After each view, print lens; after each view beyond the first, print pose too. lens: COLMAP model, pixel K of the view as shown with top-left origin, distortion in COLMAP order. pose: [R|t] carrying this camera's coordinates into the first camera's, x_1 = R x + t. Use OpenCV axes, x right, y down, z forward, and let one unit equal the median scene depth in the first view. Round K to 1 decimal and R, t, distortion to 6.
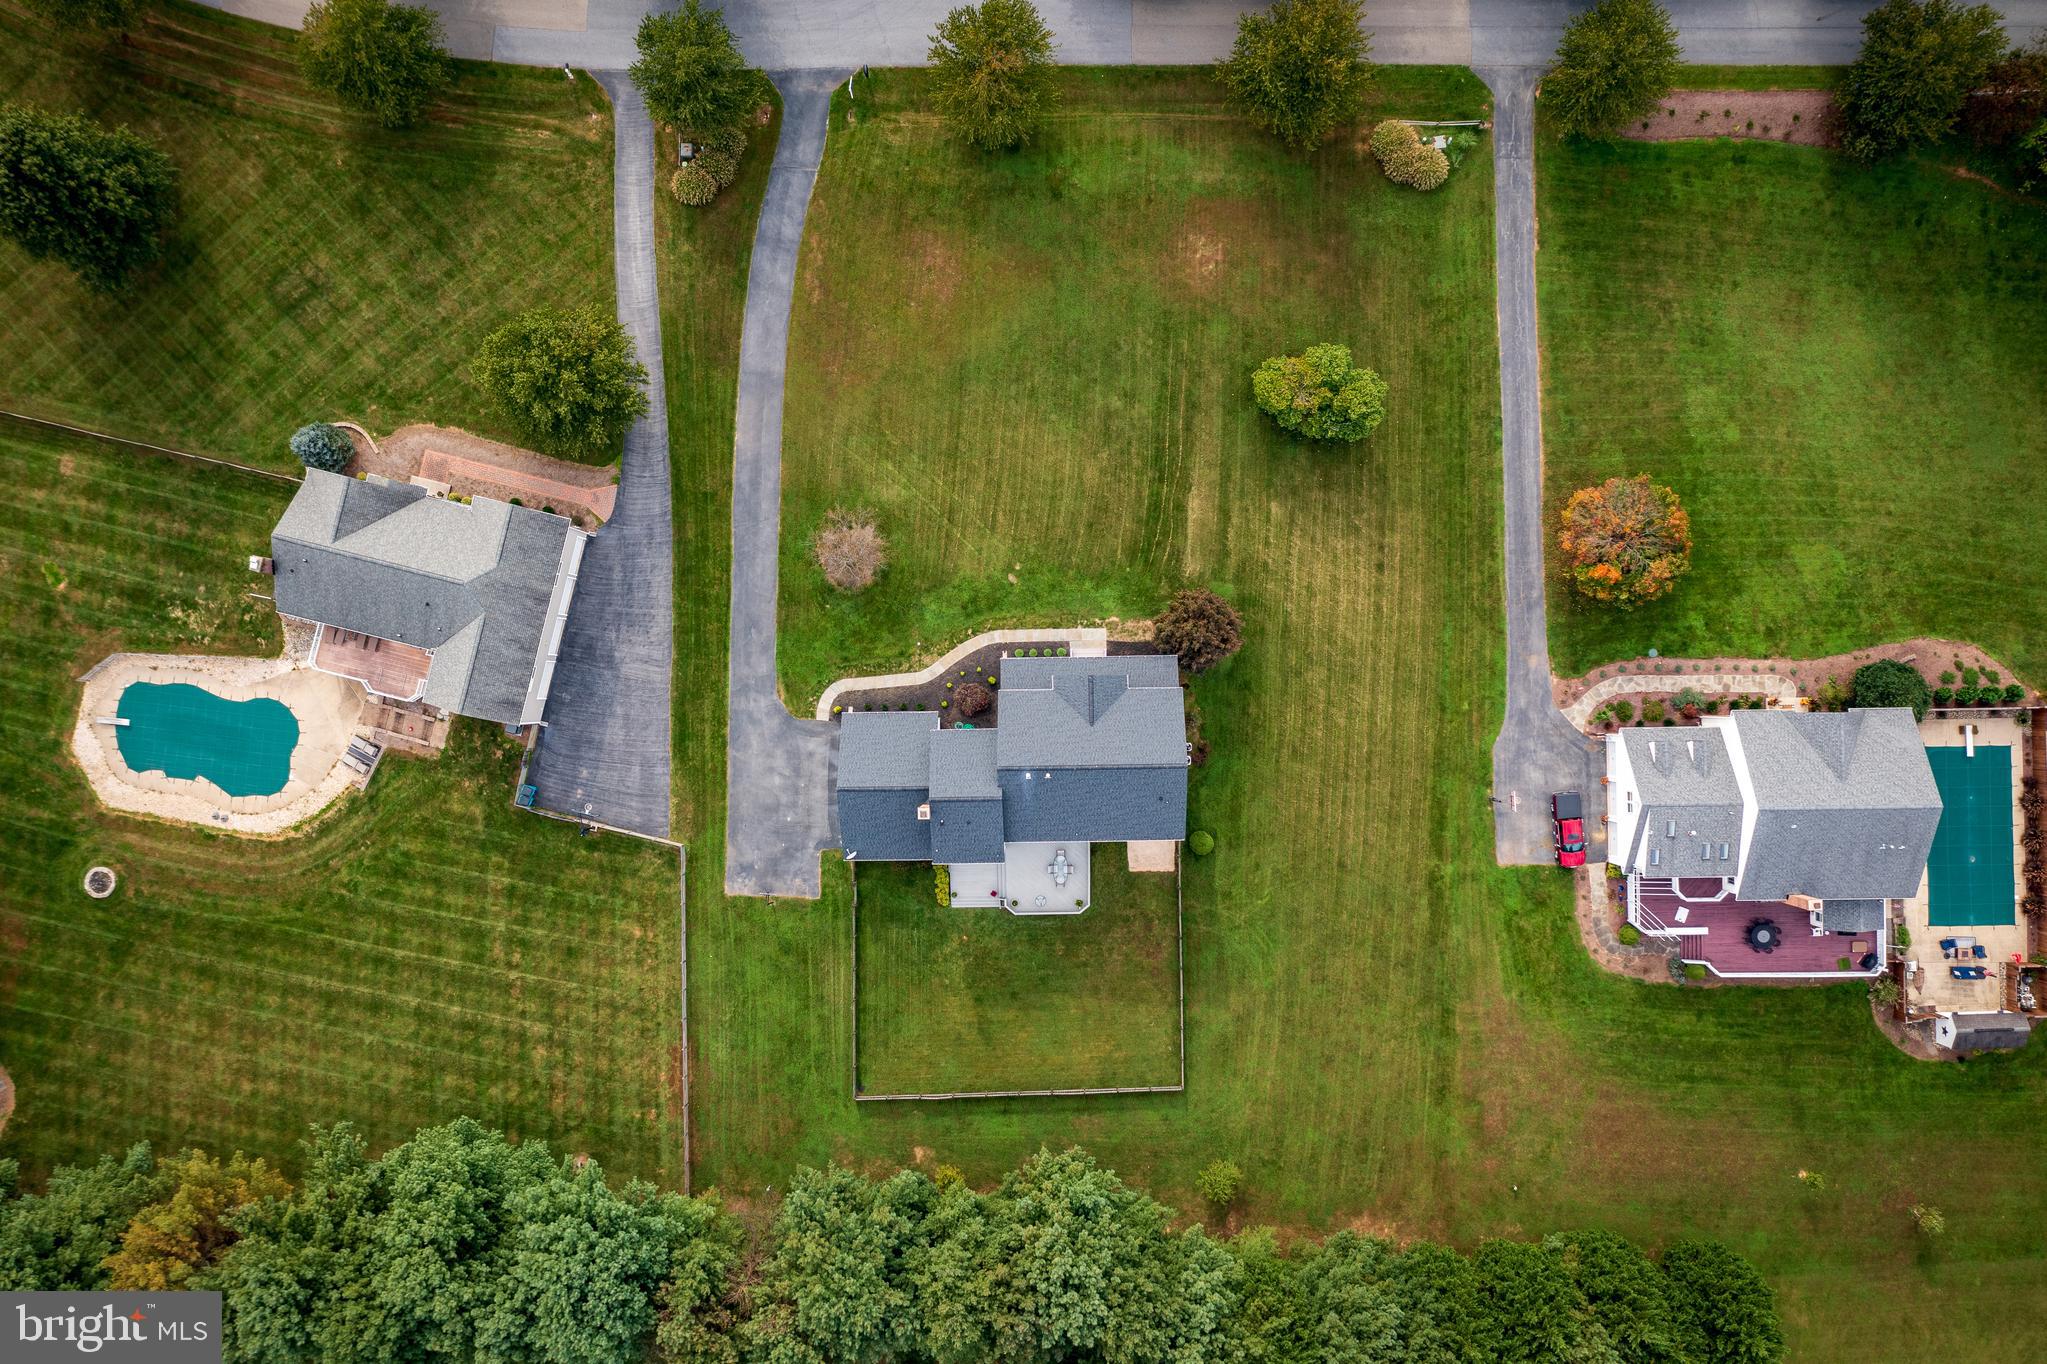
lens RADIAL K [[1631.5, 0, 1030.1], [0, 1631.5, 680.5], [0, 0, 1]] dist [-0.001210, -0.000379]
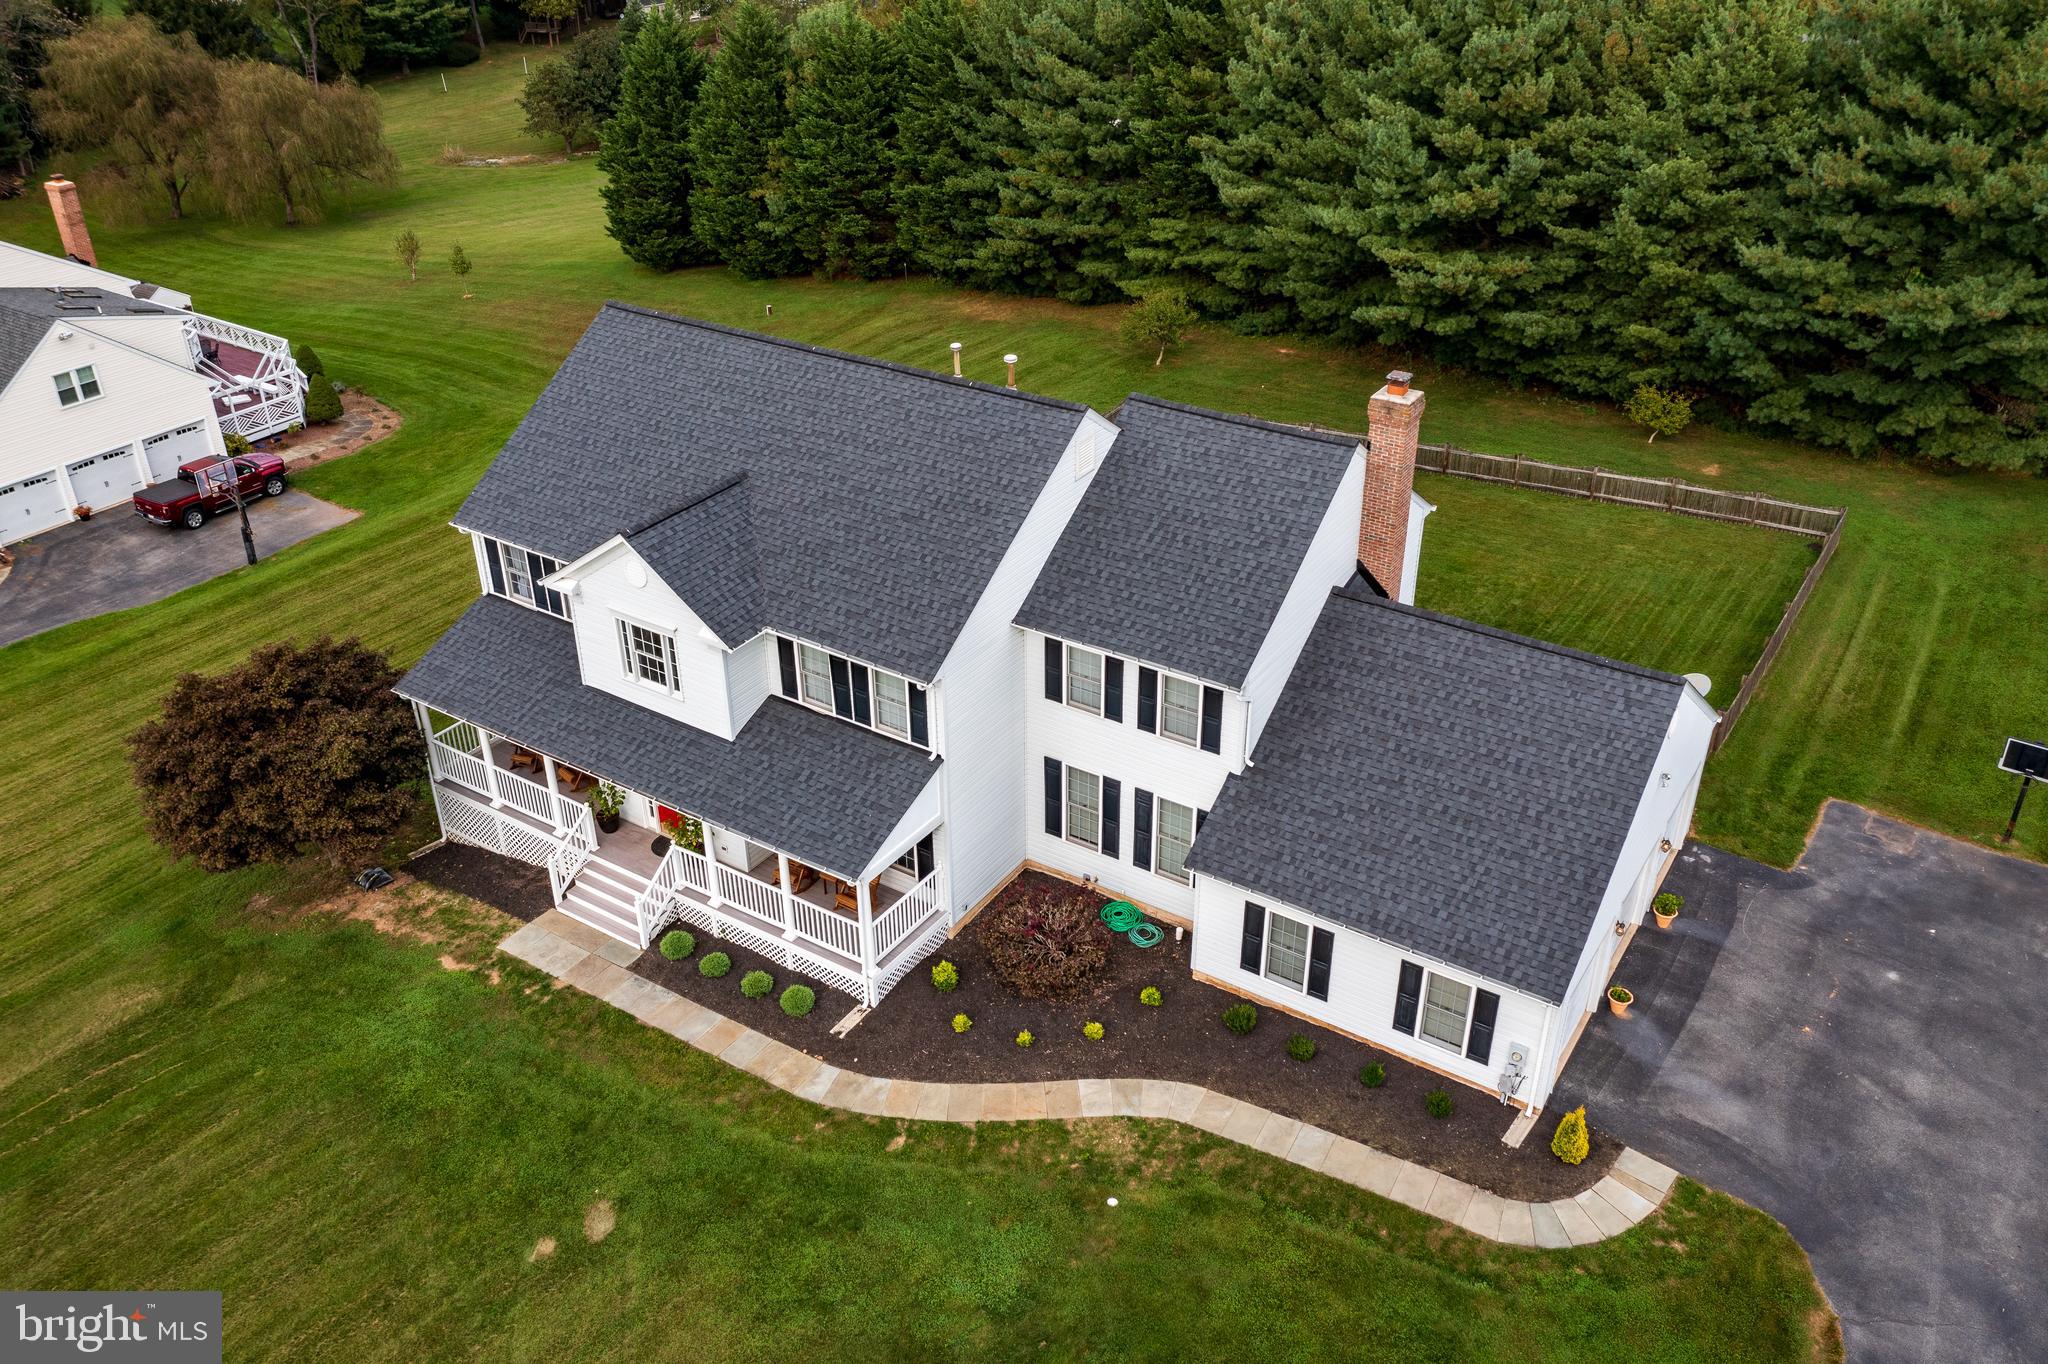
lens RADIAL K [[1632.3, 0, 1030.6], [0, 1632.3, 680.5], [0, 0, 1]] dist [-0.001210, -0.000379]
pose [[-0.829111, -0.263836, 0.492916, -0.148871], [0.558909, -0.413233, 0.718929, -0.158342], [0.014010, 0.871567, 0.490076, 0.824236]]
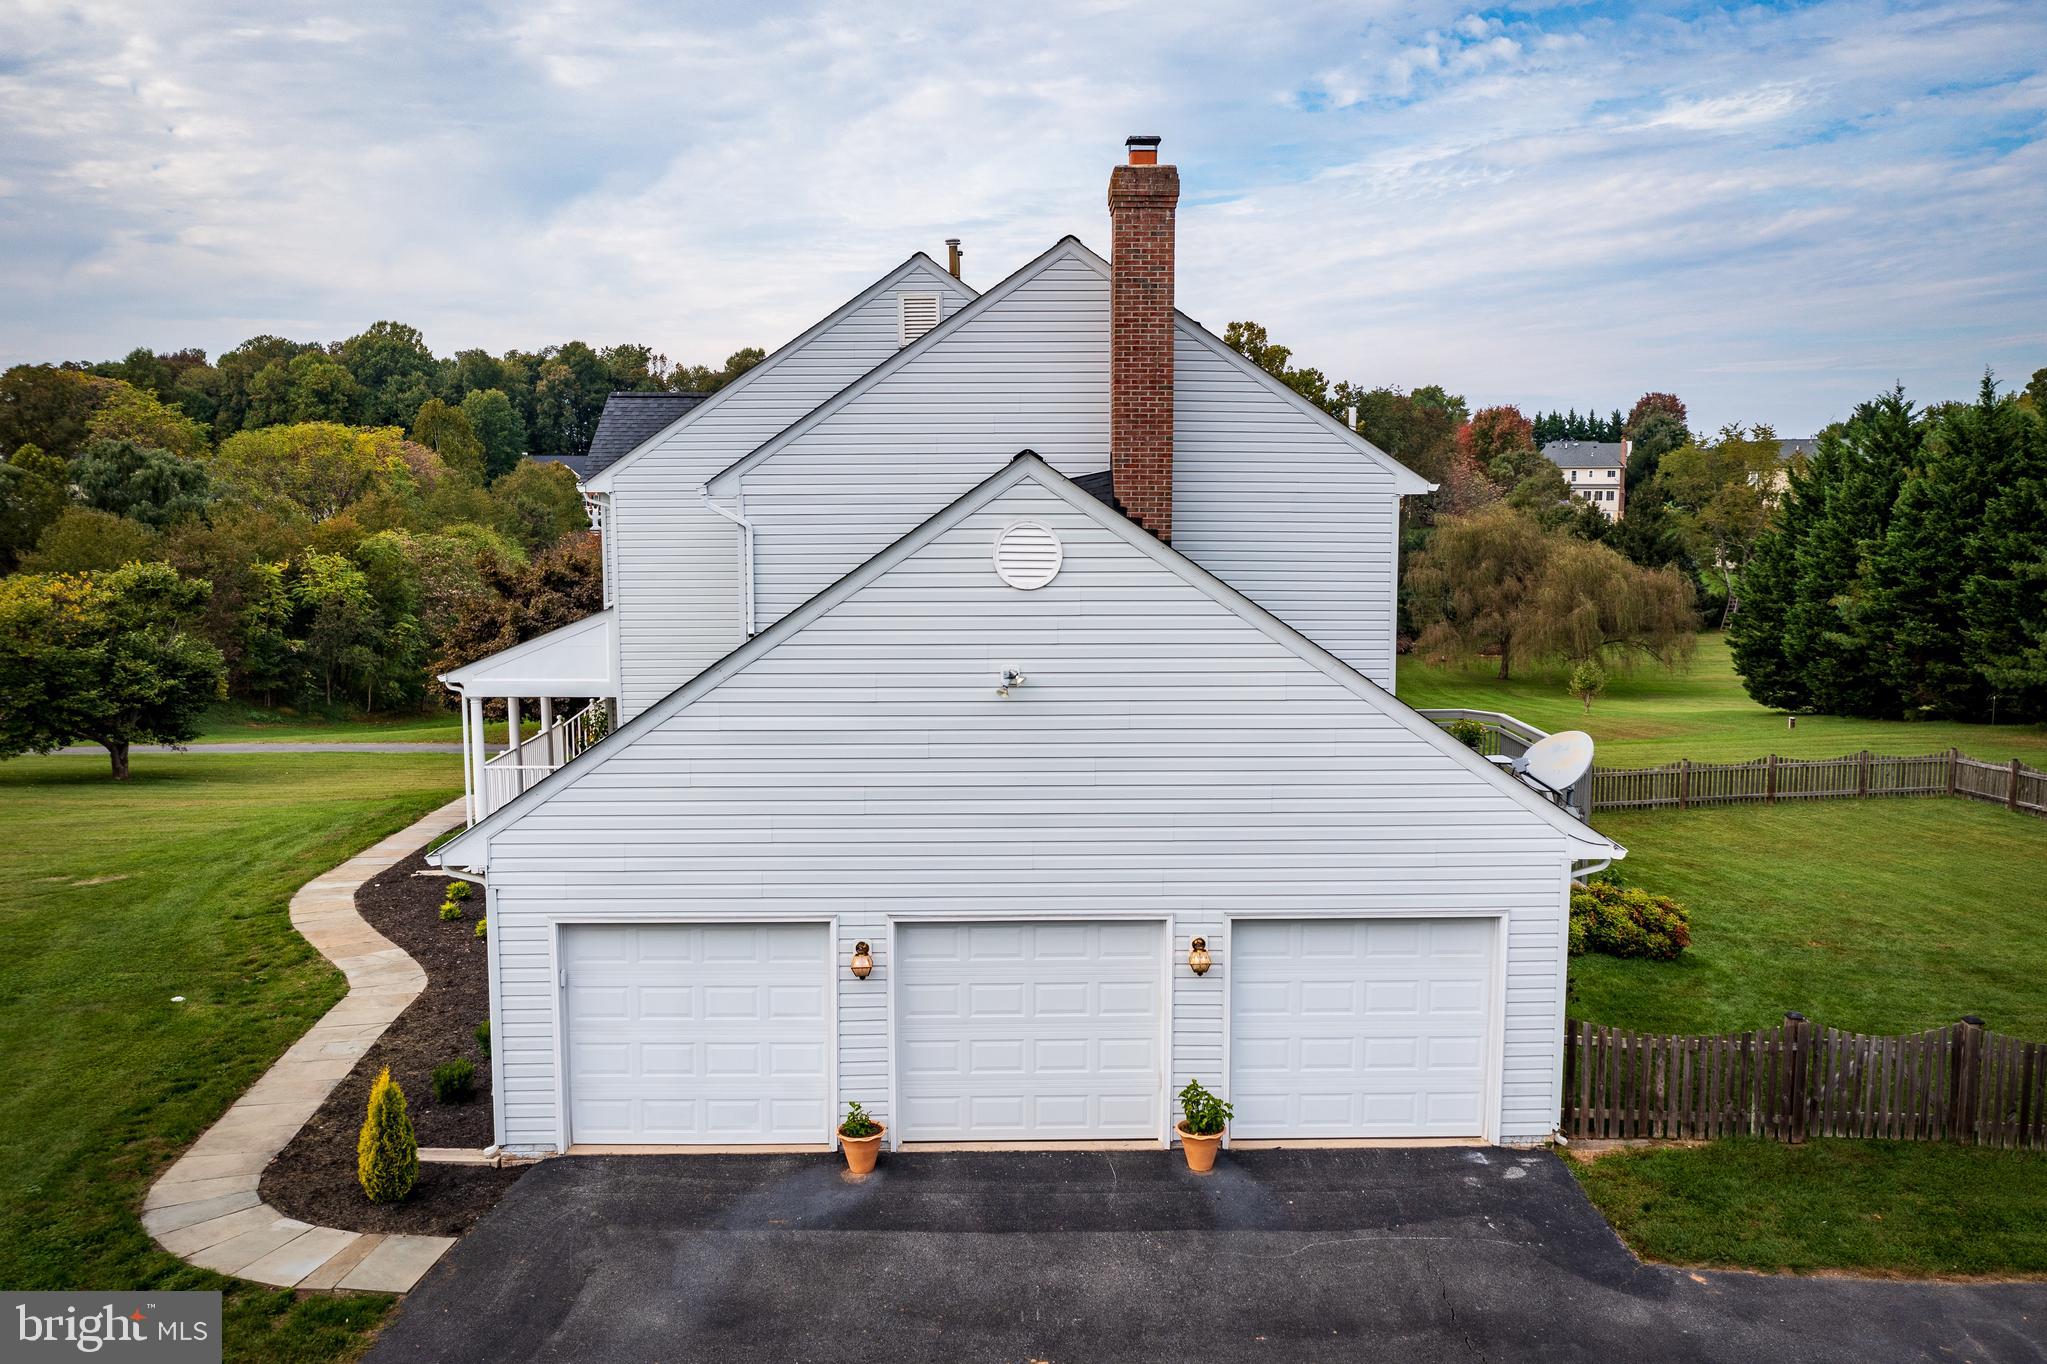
lens RADIAL K [[1631.5, 0, 1030.1], [0, 1631.5, 680.5], [0, 0, 1]] dist [-0.001210, -0.000379]
pose [[-0.004257, -0.109336, 0.993996, -0.228424], [0.999971, 0.005822, 0.004923, 0.062517], [-0.006325, 0.993988, 0.109308, 0.943616]]
